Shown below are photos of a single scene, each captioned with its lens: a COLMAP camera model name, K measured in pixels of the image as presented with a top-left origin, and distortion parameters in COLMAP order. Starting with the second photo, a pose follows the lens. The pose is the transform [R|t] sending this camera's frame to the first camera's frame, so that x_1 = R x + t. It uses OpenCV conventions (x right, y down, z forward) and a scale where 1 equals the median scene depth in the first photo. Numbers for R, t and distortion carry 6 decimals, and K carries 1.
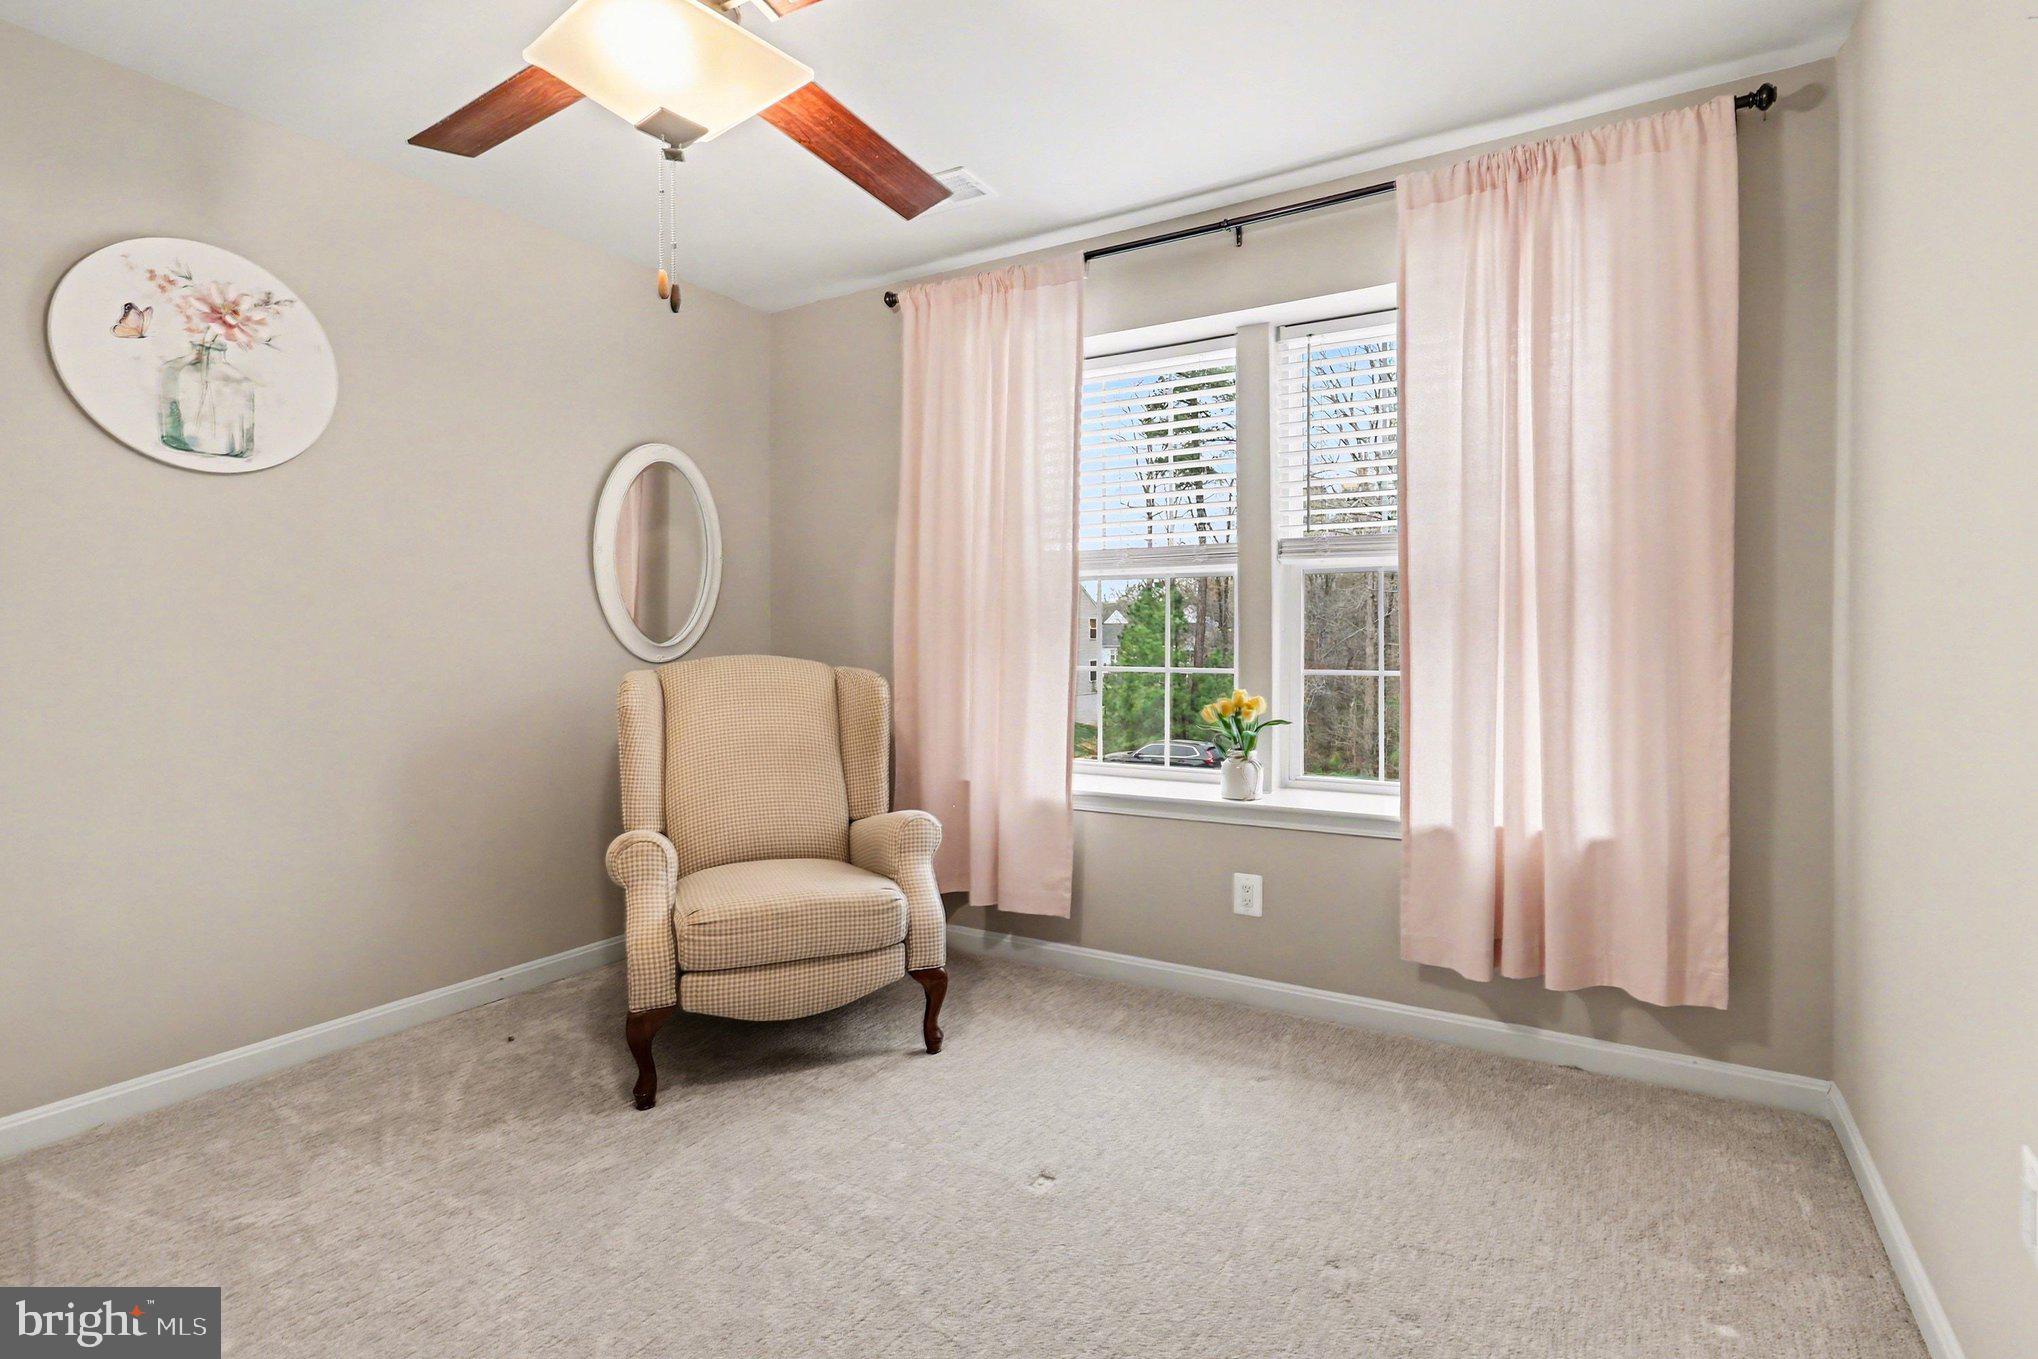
lens RADIAL K [[1009.3, 0, 1048.1], [0, 1009.3, 650.8], [0, 0, 1]] dist [0.011166, -0.000038]
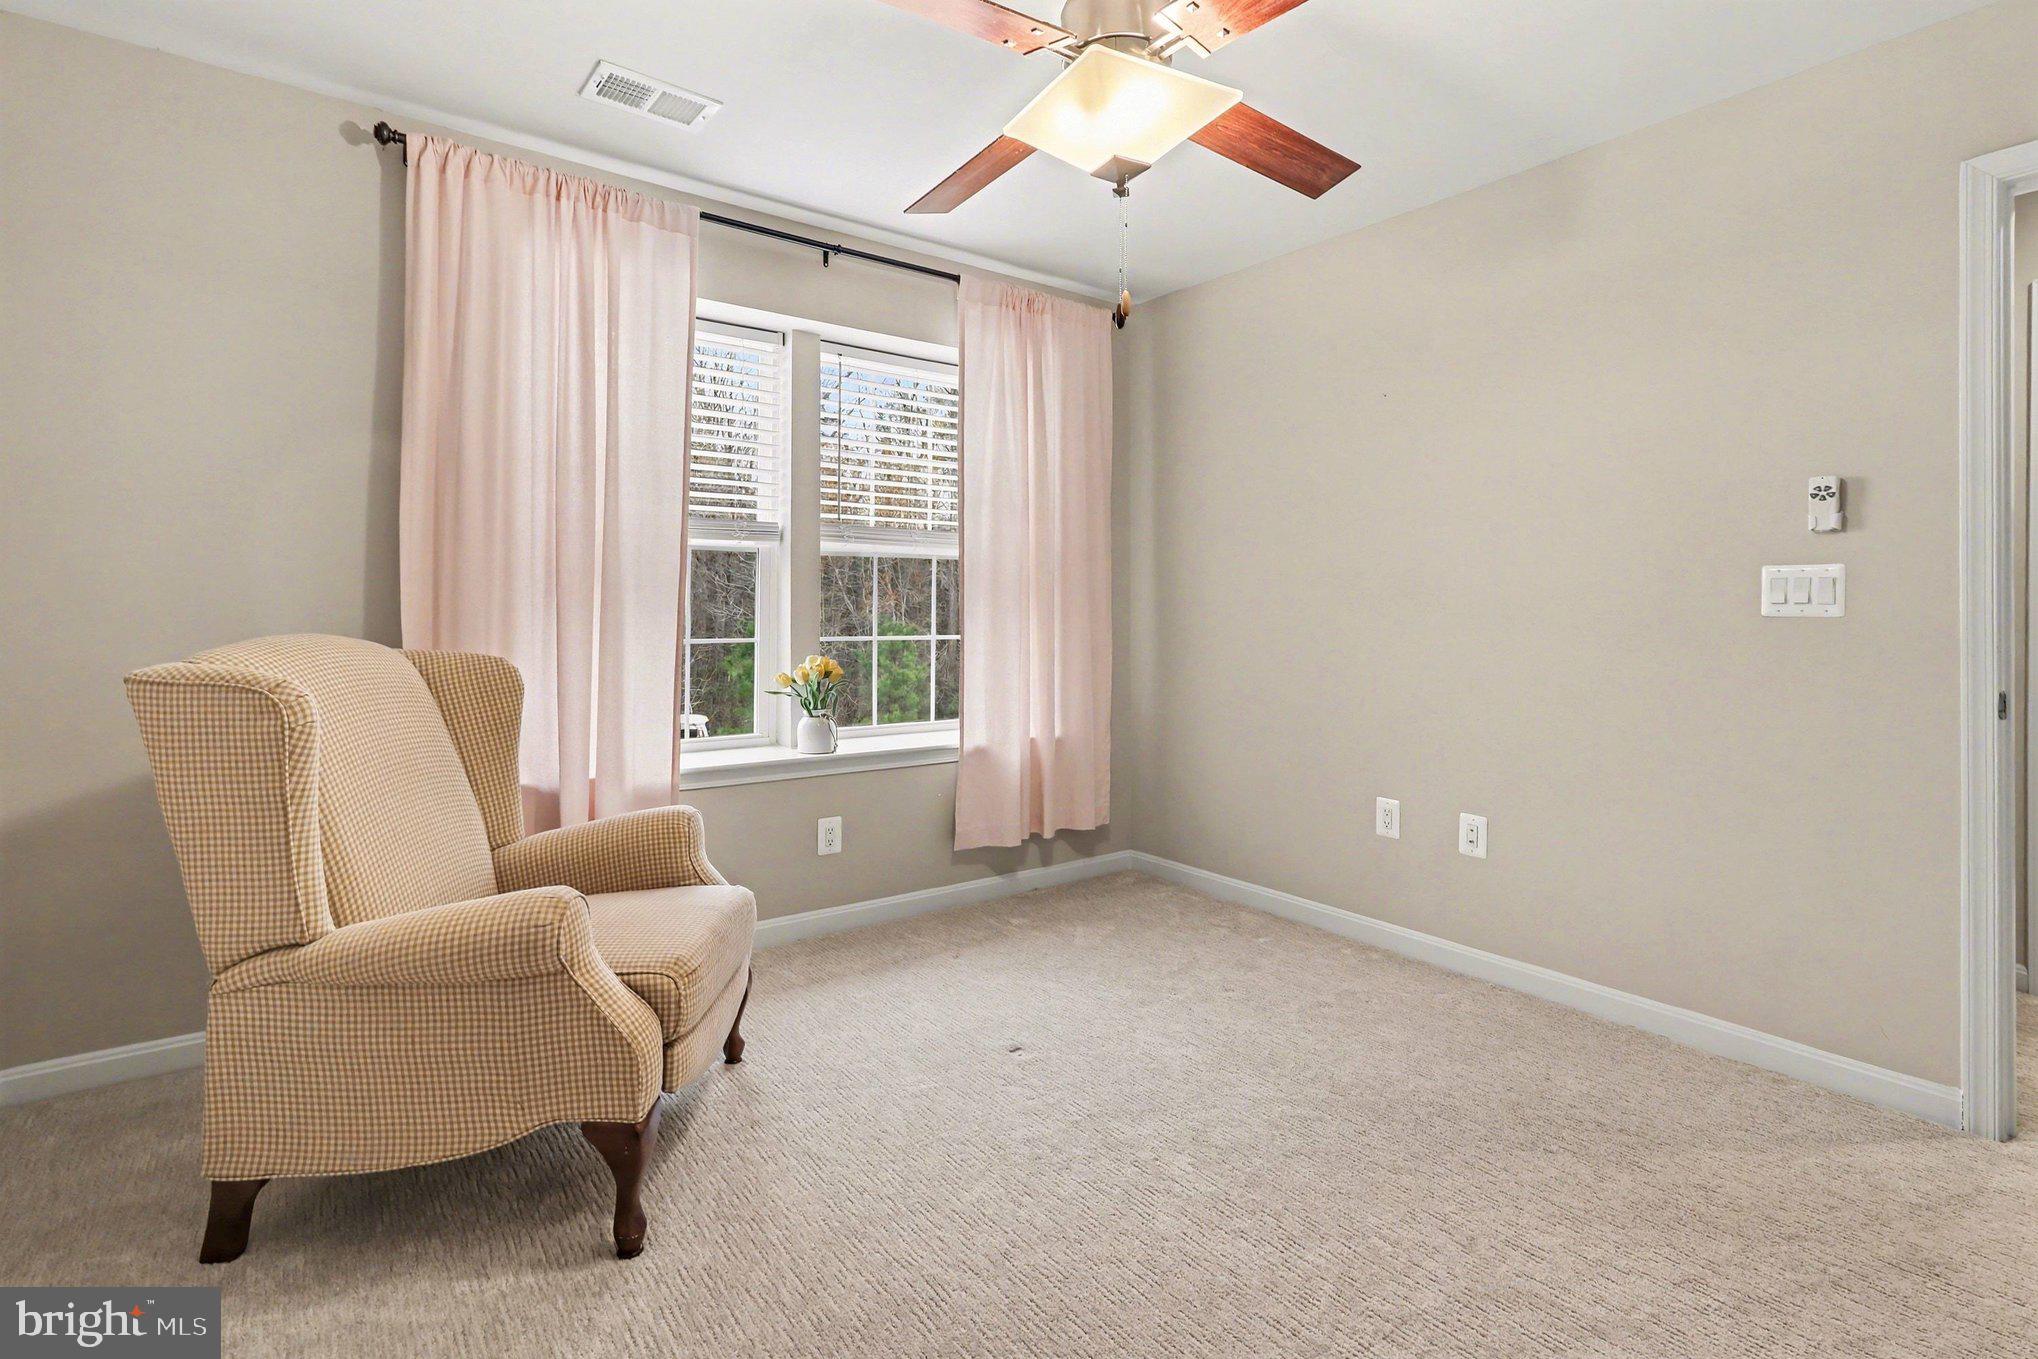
lens RADIAL K [[999.3, 0, 1019.6], [0, 999.3, 606.6], [0, 0, 1]] dist [-0.078580, 0.092843]
pose [[0.372595, 0.007807, 0.927961, -0.823009], [0.003912, 0.999943, -0.009983, -0.004376], [-0.927986, 0.007350, 0.372543, 0.416987]]
